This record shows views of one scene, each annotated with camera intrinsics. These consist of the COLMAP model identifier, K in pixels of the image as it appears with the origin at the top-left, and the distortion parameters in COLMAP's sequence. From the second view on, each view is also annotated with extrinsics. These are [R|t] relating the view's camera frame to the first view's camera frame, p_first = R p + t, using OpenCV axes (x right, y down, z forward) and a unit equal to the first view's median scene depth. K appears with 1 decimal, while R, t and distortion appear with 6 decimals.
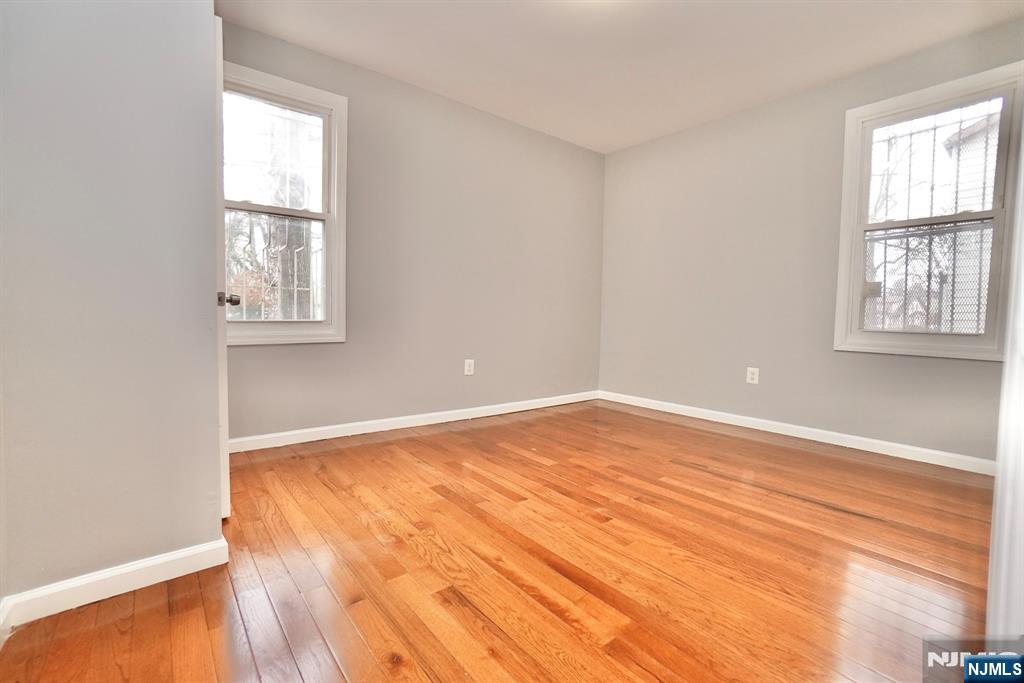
lens RADIAL K [[448.9, 0, 507.6], [0, 448.9, 336.2], [0, 0, 1]] dist [-0.056113, 0.022747]
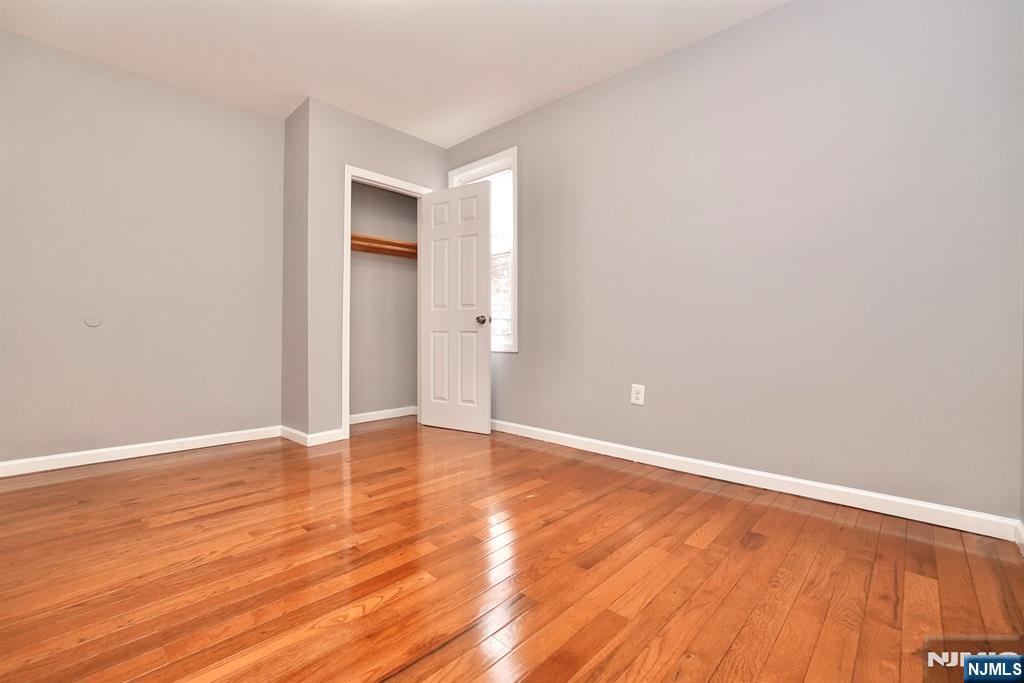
lens RADIAL K [[448.9, 0, 507.6], [0, 448.9, 336.2], [0, 0, 1]] dist [-0.056113, 0.022747]
pose [[0.141652, -0.015609, -0.989793, 1.236954], [-0.055196, 0.998196, -0.023641, 0.000056], [0.988376, 0.057982, 0.140535, 1.278029]]
